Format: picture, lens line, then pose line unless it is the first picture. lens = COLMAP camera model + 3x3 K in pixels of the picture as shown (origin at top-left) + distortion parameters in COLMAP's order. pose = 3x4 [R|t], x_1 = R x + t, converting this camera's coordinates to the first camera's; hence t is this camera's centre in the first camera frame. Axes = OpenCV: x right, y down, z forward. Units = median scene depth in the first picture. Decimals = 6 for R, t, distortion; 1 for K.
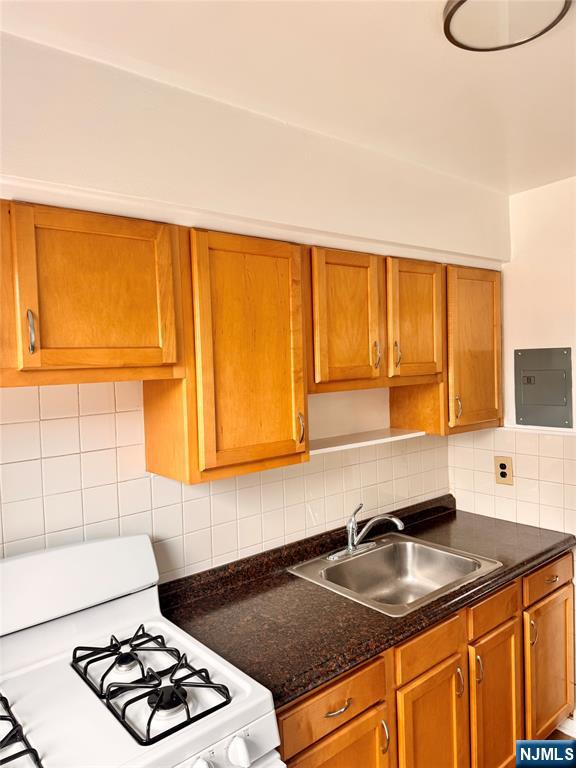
lens RADIAL K [[541.4, 0, 288.0], [0, 541.4, 384.0], [0, 0, 1]] dist [0.090952, -0.149836]
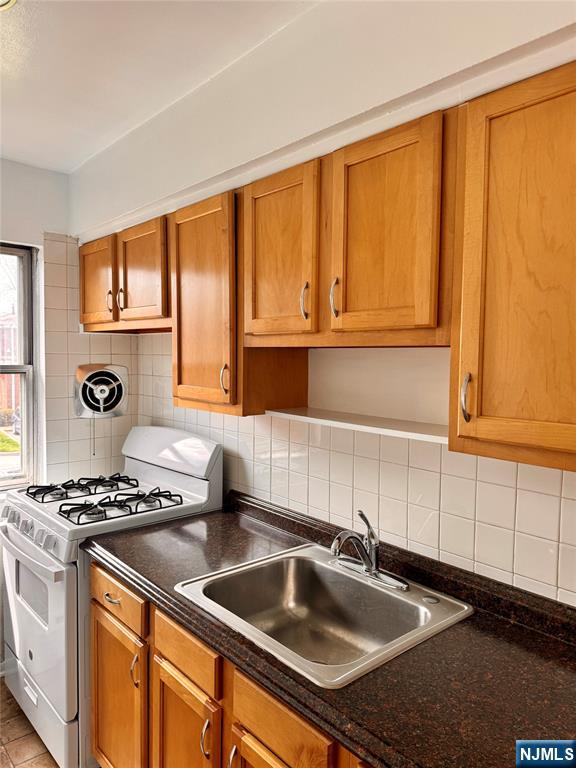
lens RADIAL K [[541.4, 0, 288.0], [0, 541.4, 384.0], [0, 0, 1]] dist [0.090952, -0.149836]
pose [[0.038003, 0.086039, -0.995567, 0.907728], [-0.055110, 0.994951, 0.083883, 0.000027], [0.997757, 0.051678, 0.042552, 0.948785]]
